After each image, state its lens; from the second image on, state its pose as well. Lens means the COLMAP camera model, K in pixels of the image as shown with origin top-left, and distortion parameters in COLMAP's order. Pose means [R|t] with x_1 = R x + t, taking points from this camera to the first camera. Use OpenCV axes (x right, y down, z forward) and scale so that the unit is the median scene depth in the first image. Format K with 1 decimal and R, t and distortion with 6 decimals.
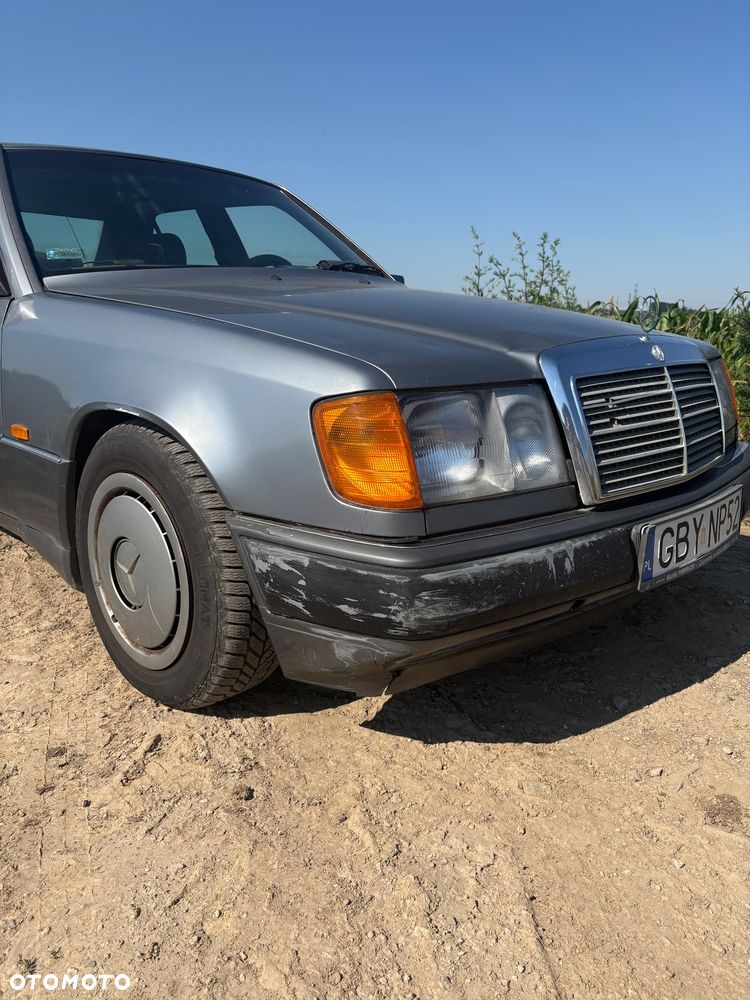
lens RADIAL K [[792.0, 0, 375.0], [0, 792.0, 500.0], [0, 0, 1]] dist [-0.008663, -0.005094]
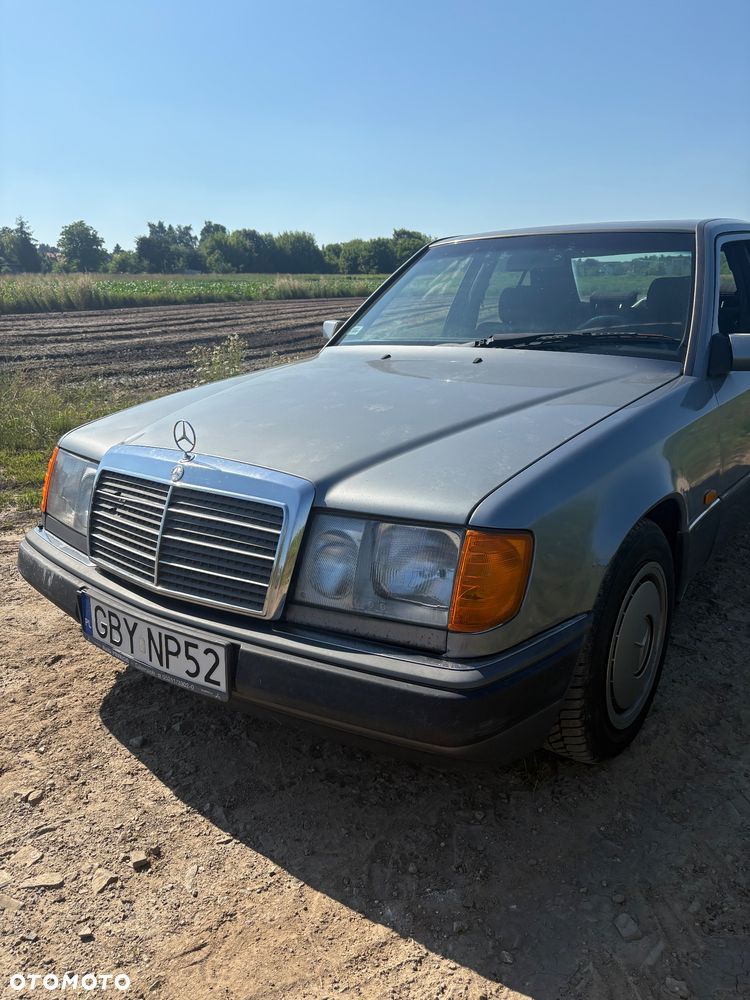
lens RADIAL K [[784.9, 0, 368.6], [0, 784.9, 501.7], [0, 0, 1]] dist [0.012562, -0.045782]
pose [[0.104438, 0.258925, -0.960235, 1.896641], [-0.216923, 0.948198, 0.232086, -0.604879], [0.970586, 0.184059, 0.155195, 1.462477]]
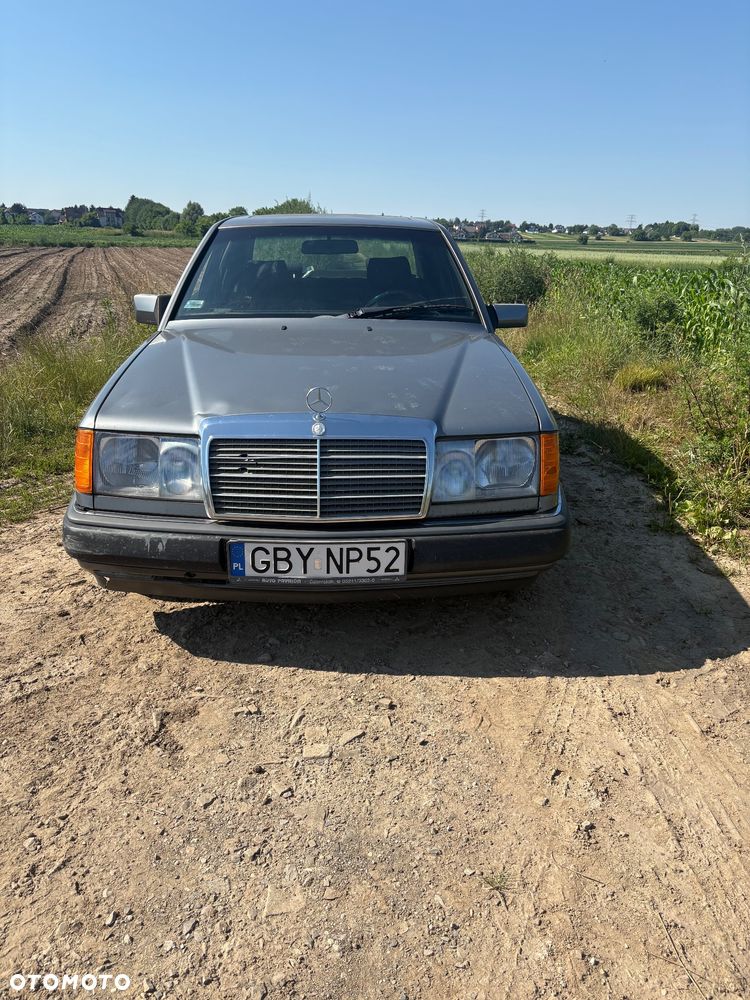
lens RADIAL K [[795.4, 0, 375.0], [0, 795.4, 500.0], [0, 0, 1]] dist [0.052891, -0.062541]
pose [[0.716985, 0.226877, -0.659135, 1.851503], [-0.174950, 0.973856, 0.144900, -0.380445], [0.674777, 0.011425, 0.737933, 0.040051]]
